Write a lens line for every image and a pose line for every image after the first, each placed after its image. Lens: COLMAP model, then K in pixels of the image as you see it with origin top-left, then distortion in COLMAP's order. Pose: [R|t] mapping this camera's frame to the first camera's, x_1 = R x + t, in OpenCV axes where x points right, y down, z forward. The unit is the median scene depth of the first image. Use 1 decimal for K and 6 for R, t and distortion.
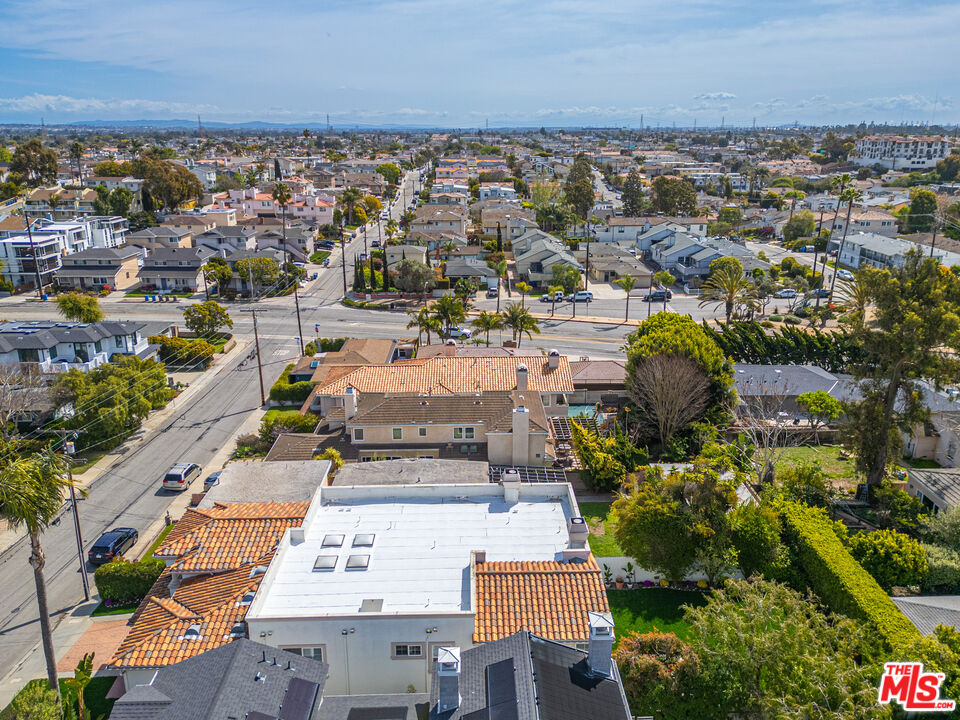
lens RADIAL K [[727.8, 0, 480.0], [0, 727.8, 356.5], [0, 0, 1]] dist [-0.001779, -0.012235]
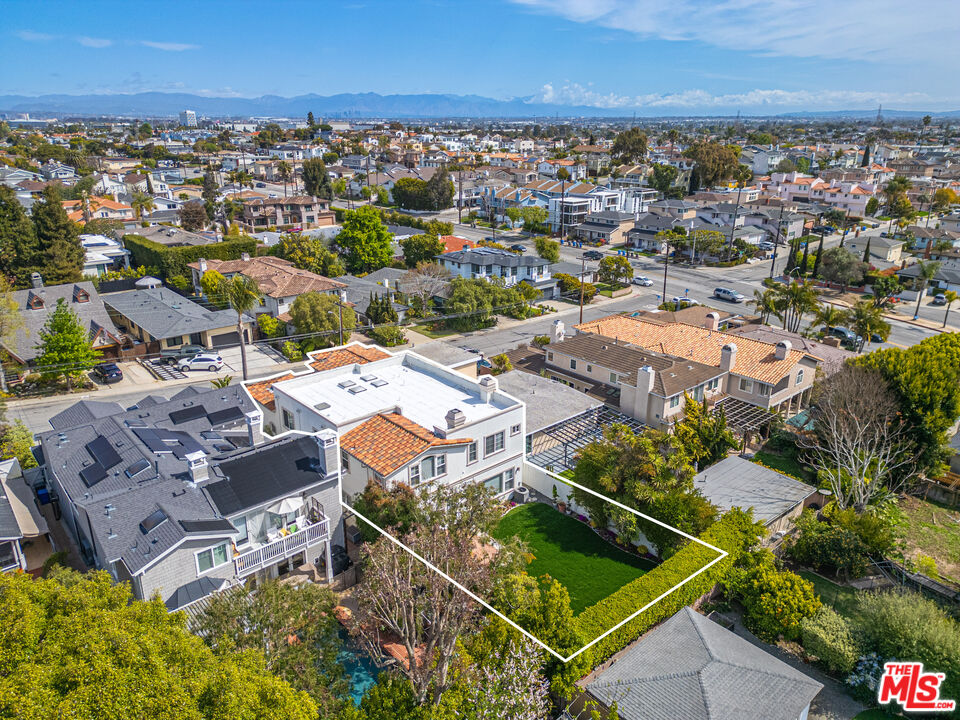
lens RADIAL K [[669.4, 0, 481.0], [0, 669.4, 361.6], [0, 0, 1]] dist [0.057233, -0.061489]
pose [[0.614781, 0.254753, -0.746422, 0.205342], [-0.226263, 0.963585, 0.142512, -0.006922], [0.755546, 0.081274, 0.650034, 0.055137]]
